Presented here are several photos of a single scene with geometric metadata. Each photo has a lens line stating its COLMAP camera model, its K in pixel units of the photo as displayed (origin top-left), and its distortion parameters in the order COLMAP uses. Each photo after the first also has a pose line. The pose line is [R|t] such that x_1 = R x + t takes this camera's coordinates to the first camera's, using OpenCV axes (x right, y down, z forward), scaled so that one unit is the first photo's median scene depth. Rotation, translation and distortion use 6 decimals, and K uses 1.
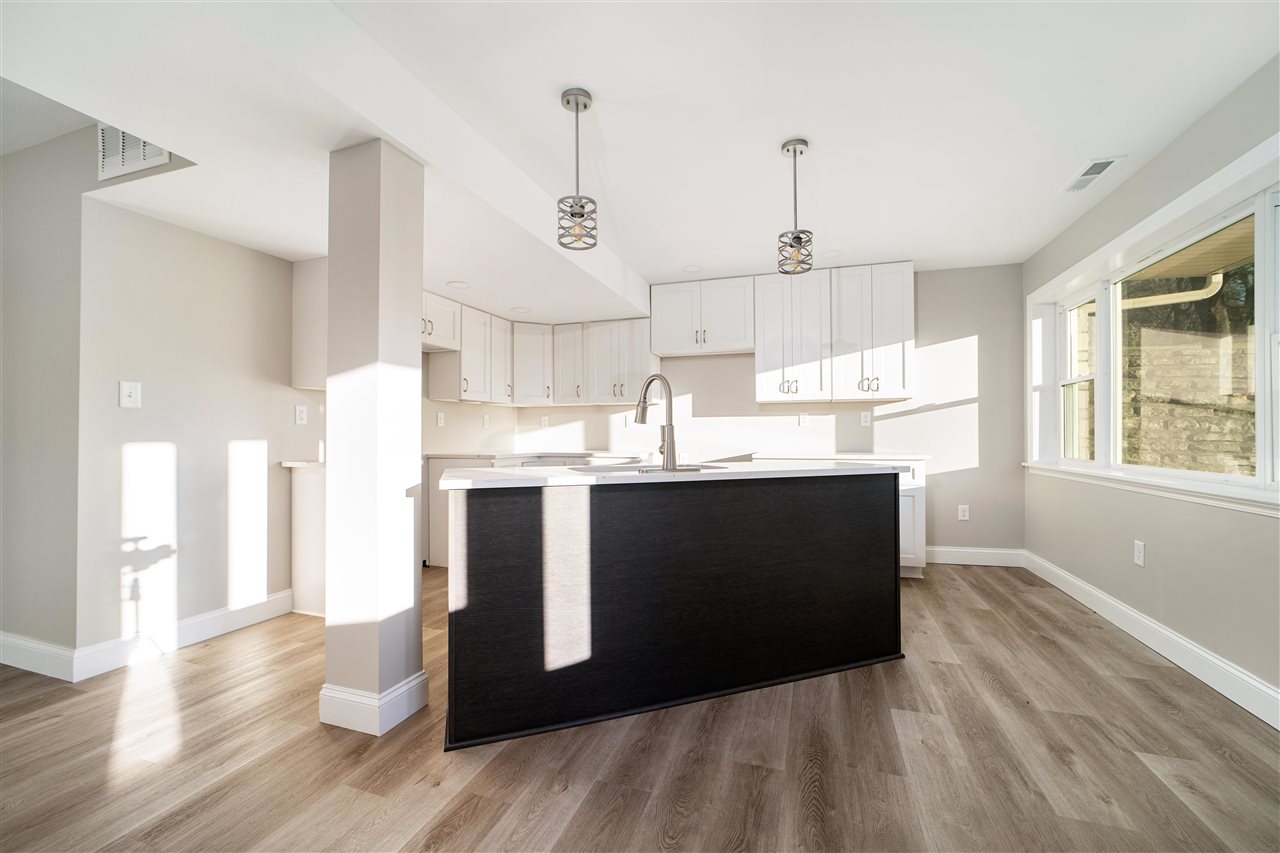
lens RADIAL K [[507.7, 0, 650.0], [0, 507.7, 430.8], [0, 0, 1]] dist [-0.024332, 0.007611]
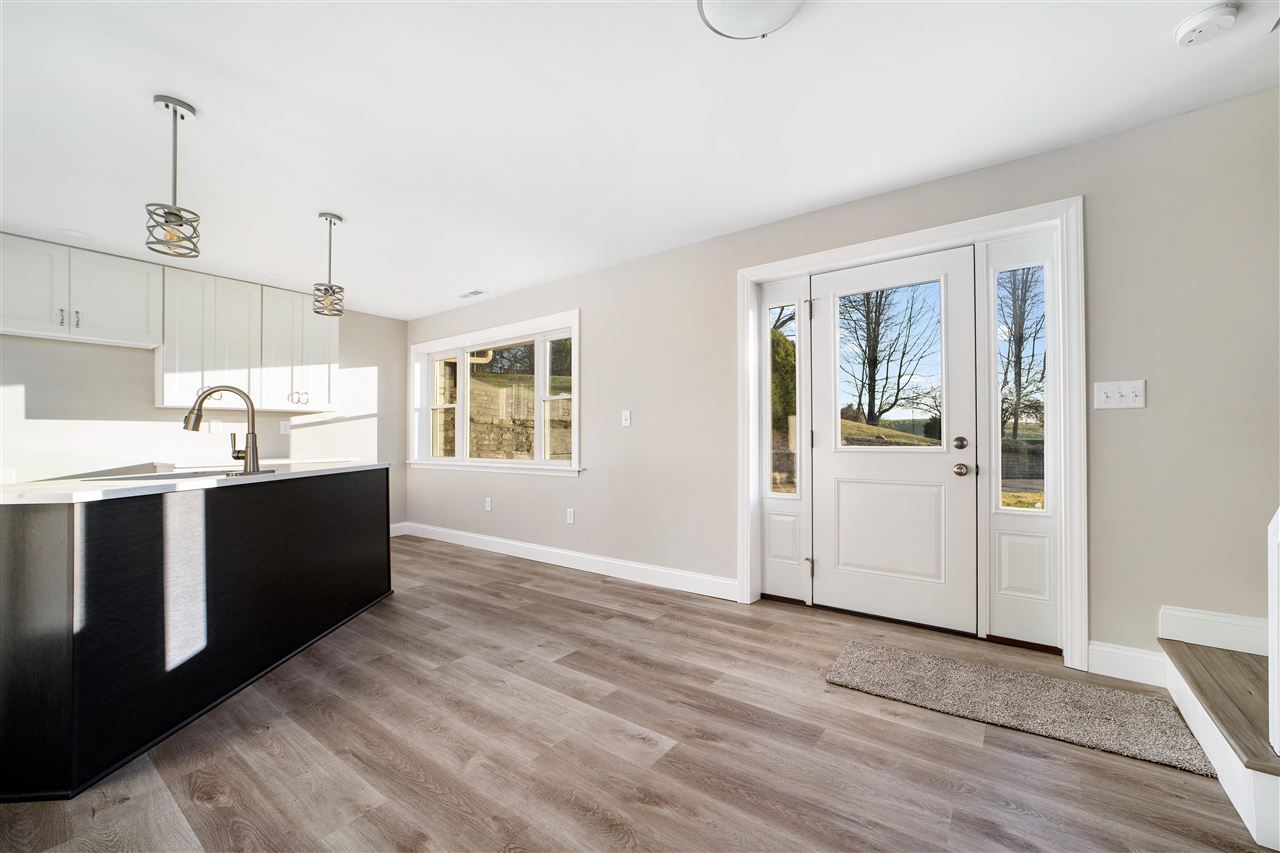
lens RADIAL K [[507.7, 0, 666.7], [0, 507.7, 432.8], [0, 0, 1]] dist [-0.024332, 0.007611]
pose [[0.286021, 0.012725, 0.958139, -0.696965], [-0.002523, 0.999918, -0.012527, -0.000645], [-0.958220, 0.001166, 0.286030, -0.192142]]
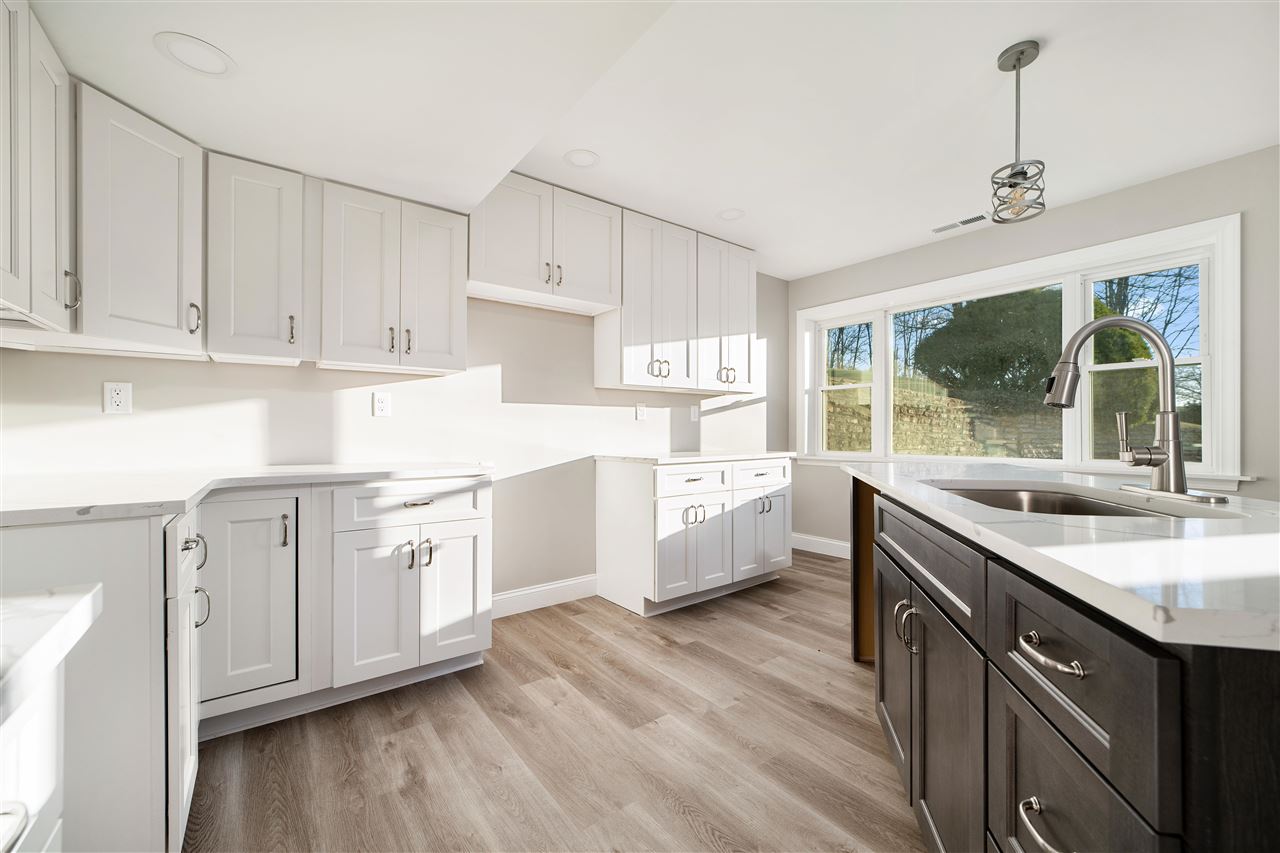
lens RADIAL K [[507.7, 0, 643.5], [0, 507.7, 429.0], [0, 0, 1]] dist [-0.024332, 0.007611]
pose [[0.567244, 0.004691, 0.823537, -0.667841], [-0.006811, 0.999976, -0.001005, 0.009102], [-0.823522, -0.005039, 0.567262, 1.048565]]
